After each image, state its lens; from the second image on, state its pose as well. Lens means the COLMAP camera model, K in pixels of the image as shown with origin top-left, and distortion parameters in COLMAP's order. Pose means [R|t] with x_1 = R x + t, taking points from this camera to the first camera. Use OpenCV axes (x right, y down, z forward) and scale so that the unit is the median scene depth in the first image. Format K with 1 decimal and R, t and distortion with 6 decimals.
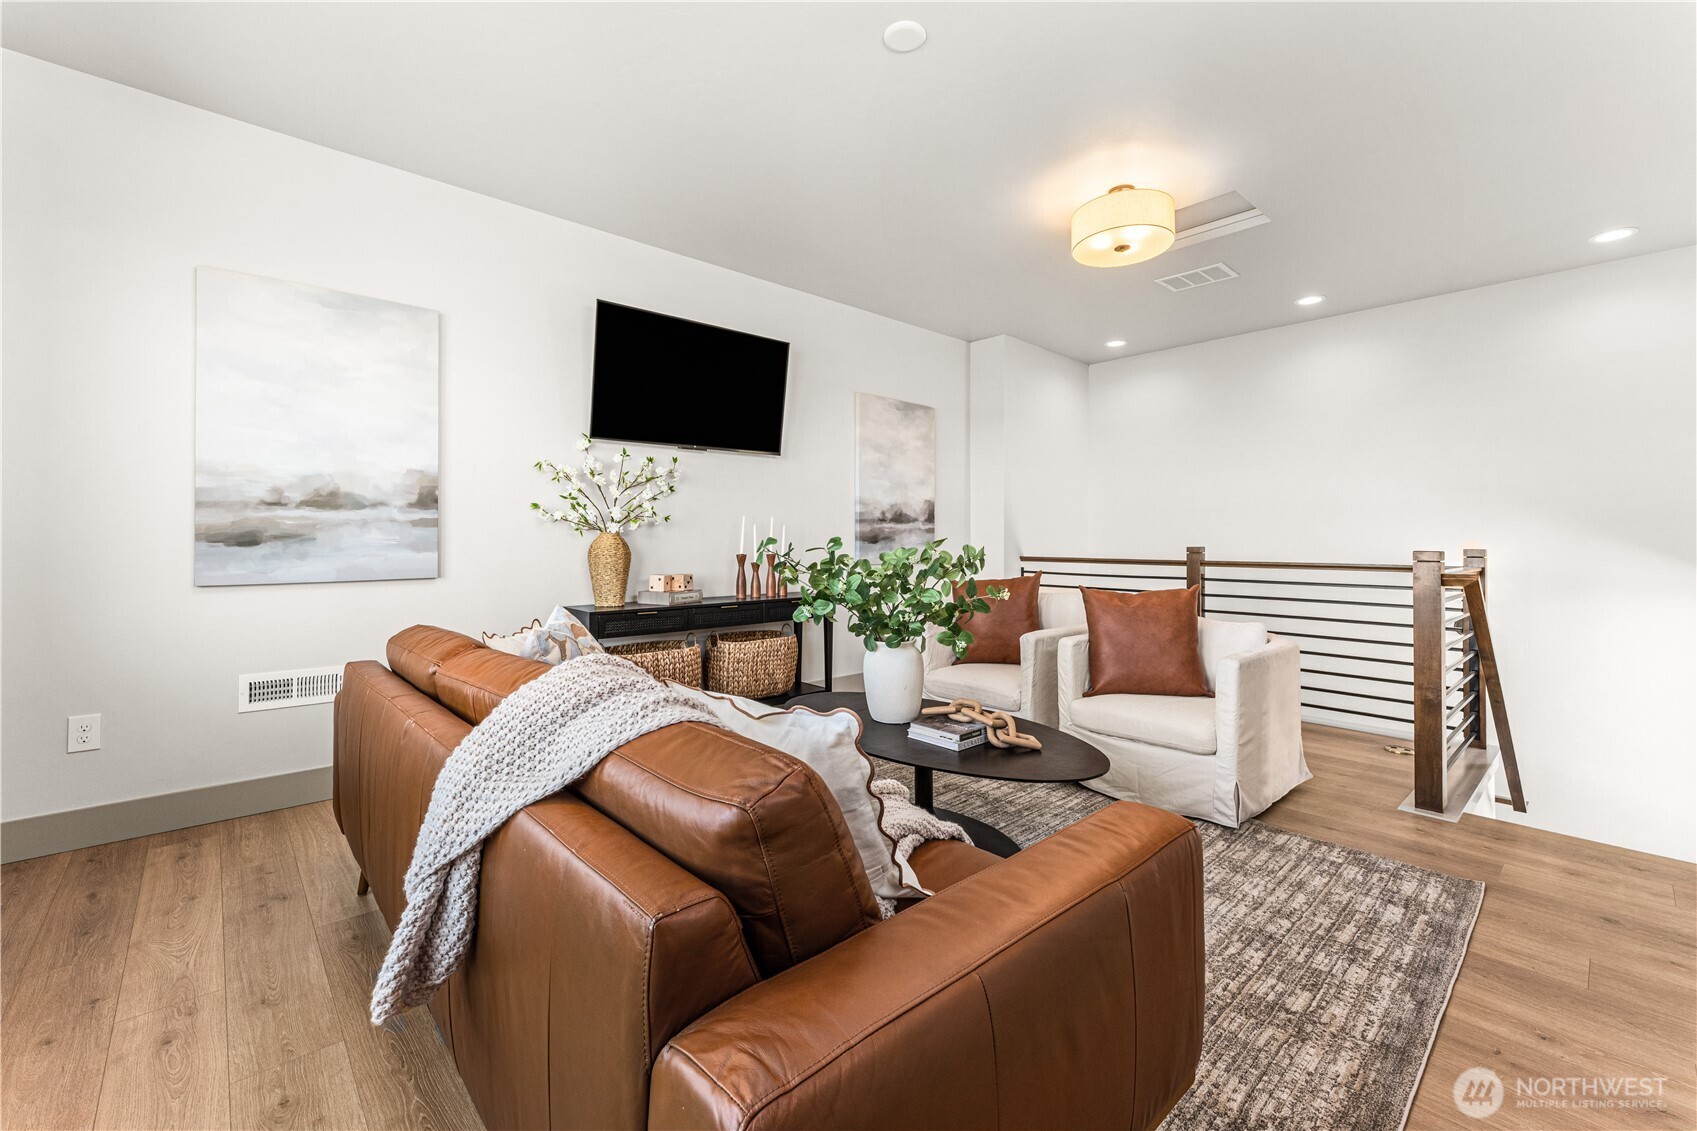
lens RADIAL K [[696.6, 0, 841.8], [0, 696.6, 531.9], [0, 0, 1]] dist [0.000838, 0.000062]
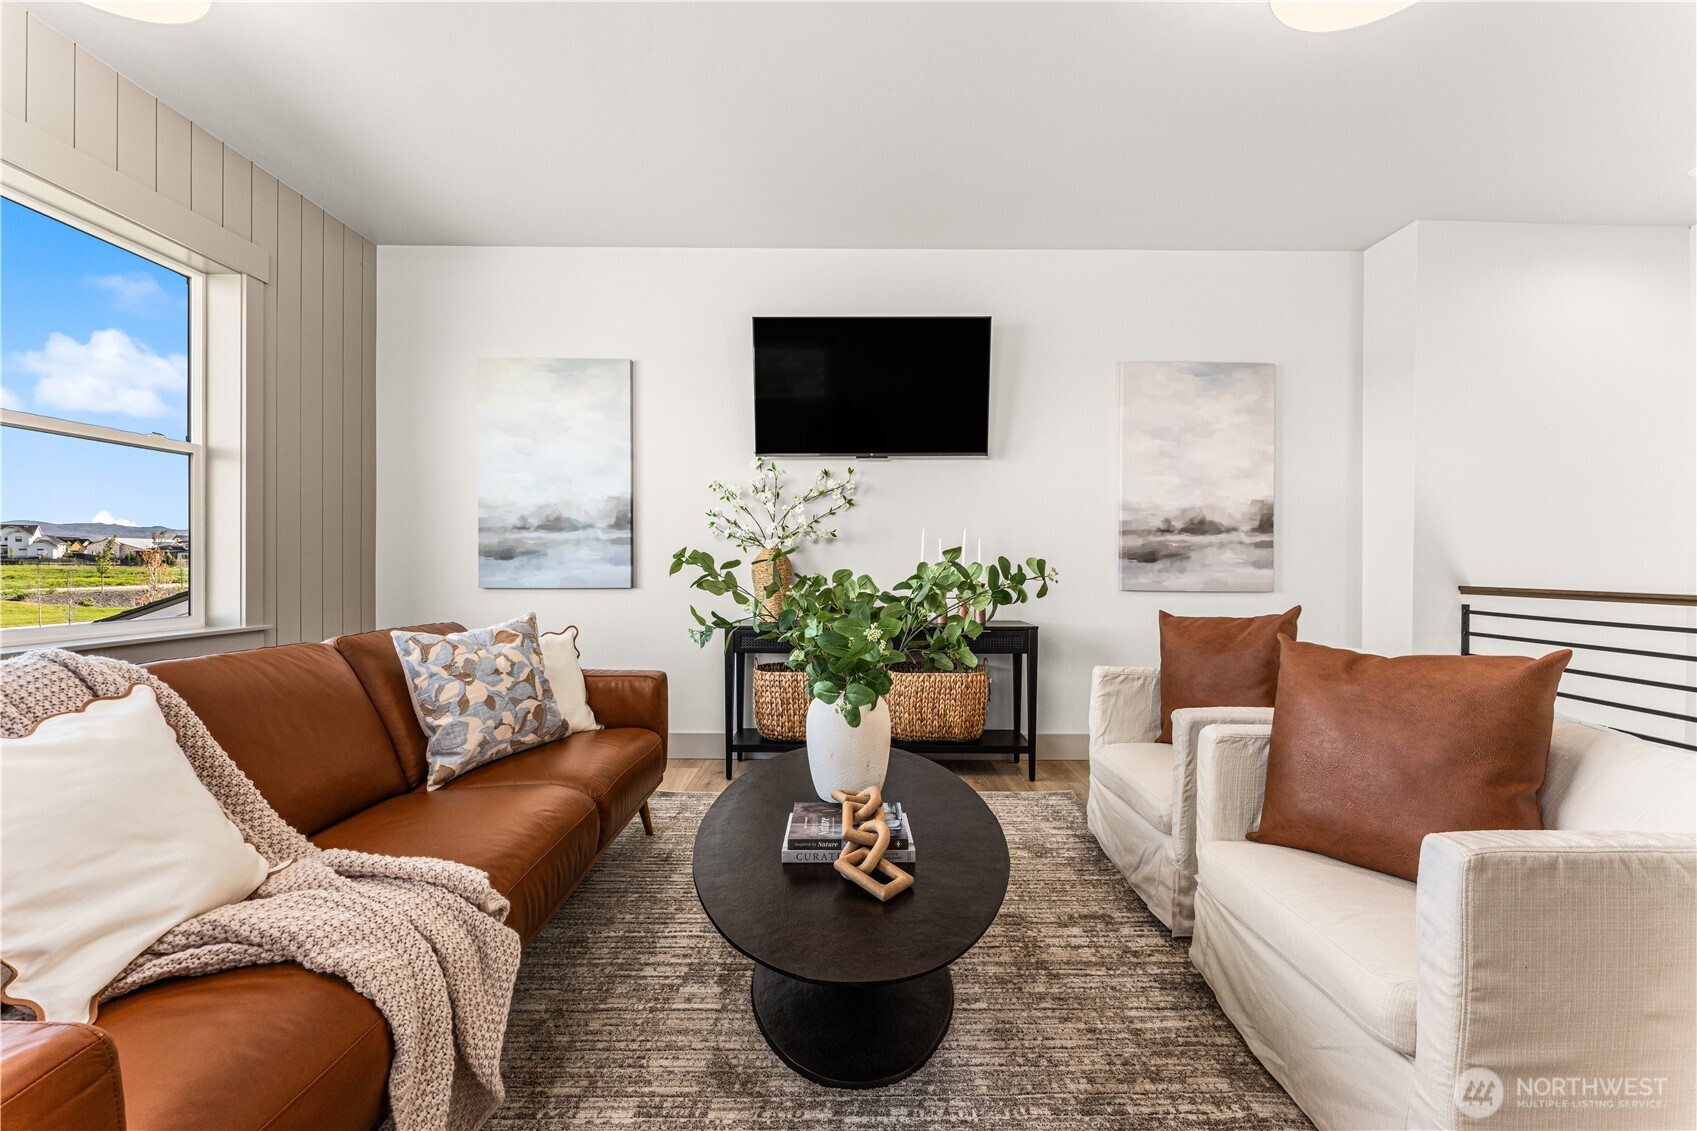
lens RADIAL K [[677.2, 0, 848.5], [0, 677.2, 565.5], [0, 0, 1]] dist [0.000211, -0.000164]
pose [[0.746788, 0.004098, -0.665050, 0.384833], [0.003536, 0.999942, 0.010132, 0.015209], [0.665053, -0.009918, 0.746730, 0.336897]]
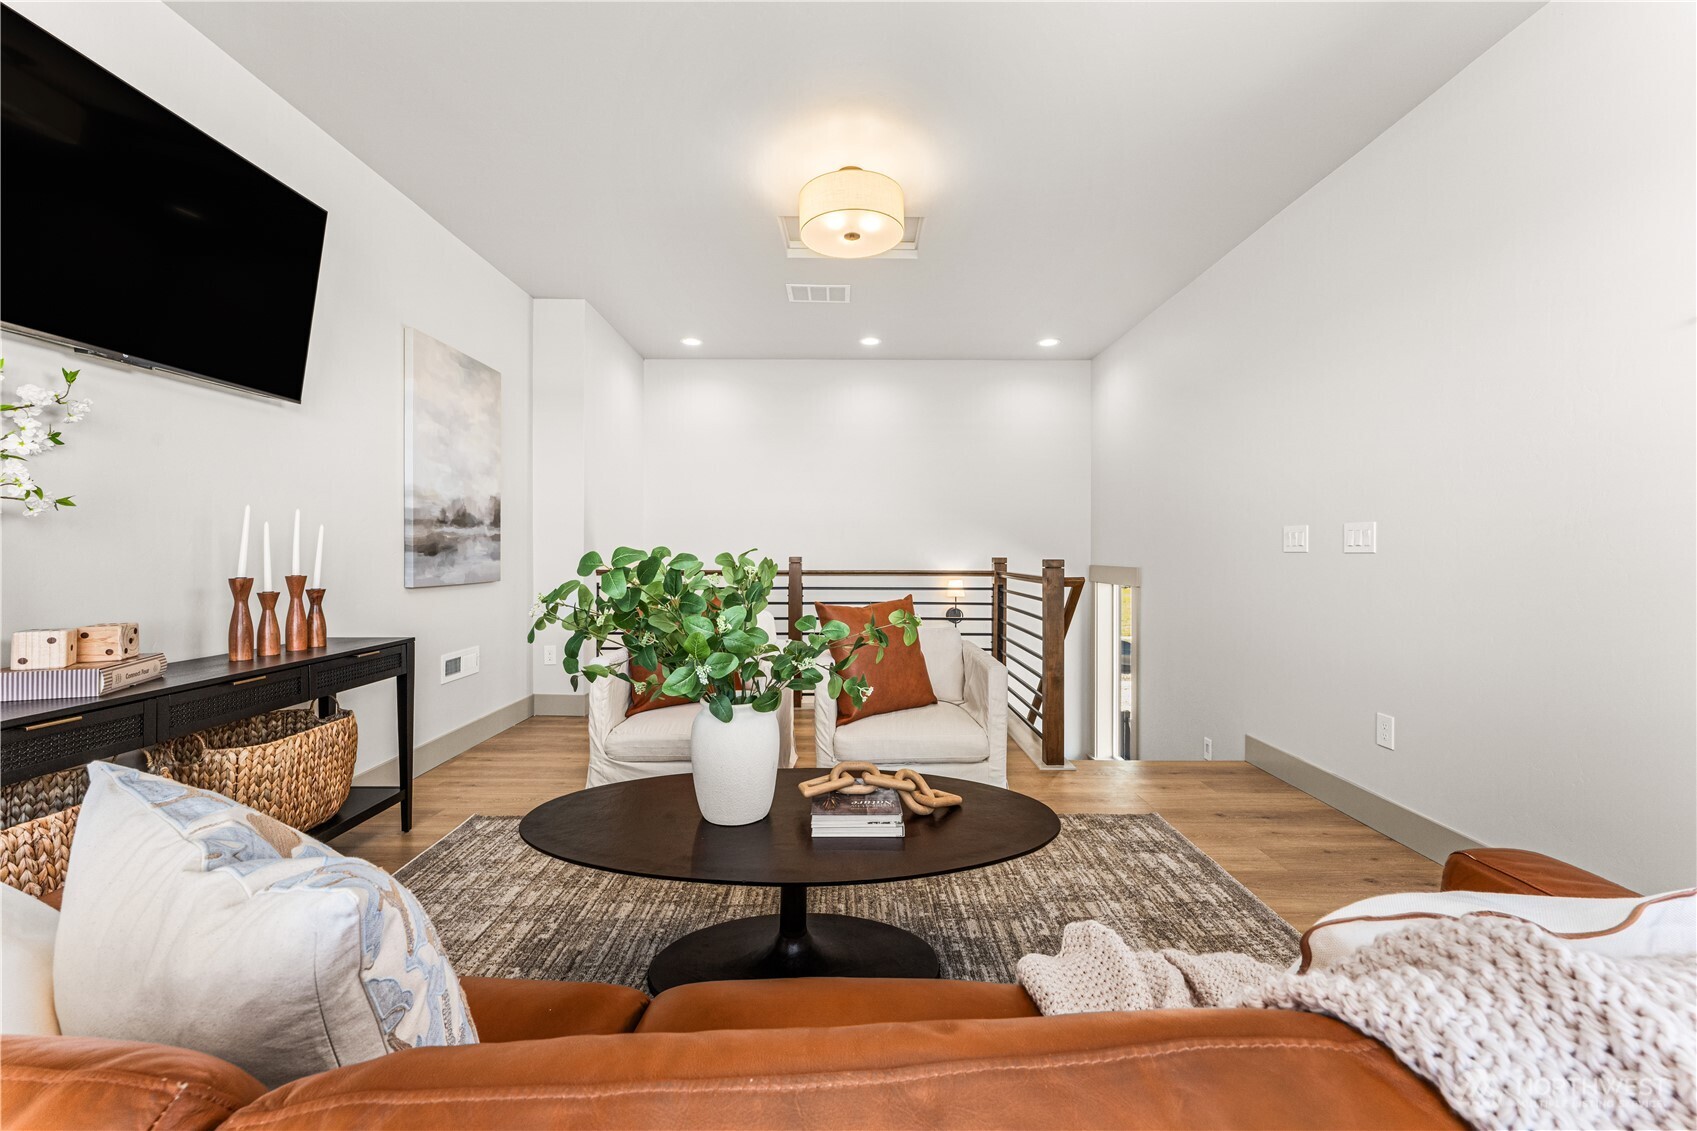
lens RADIAL K [[690.9, 0, 846.0], [0, 690.9, 551.6], [0, 0, 1]] dist [-0.000651, -0.000020]
pose [[0.666376, -0.001813, 0.745614, -0.252122], [-0.008593, 0.999912, 0.010111, 0.003216], [-0.745567, -0.013145, 0.666301, 0.336041]]
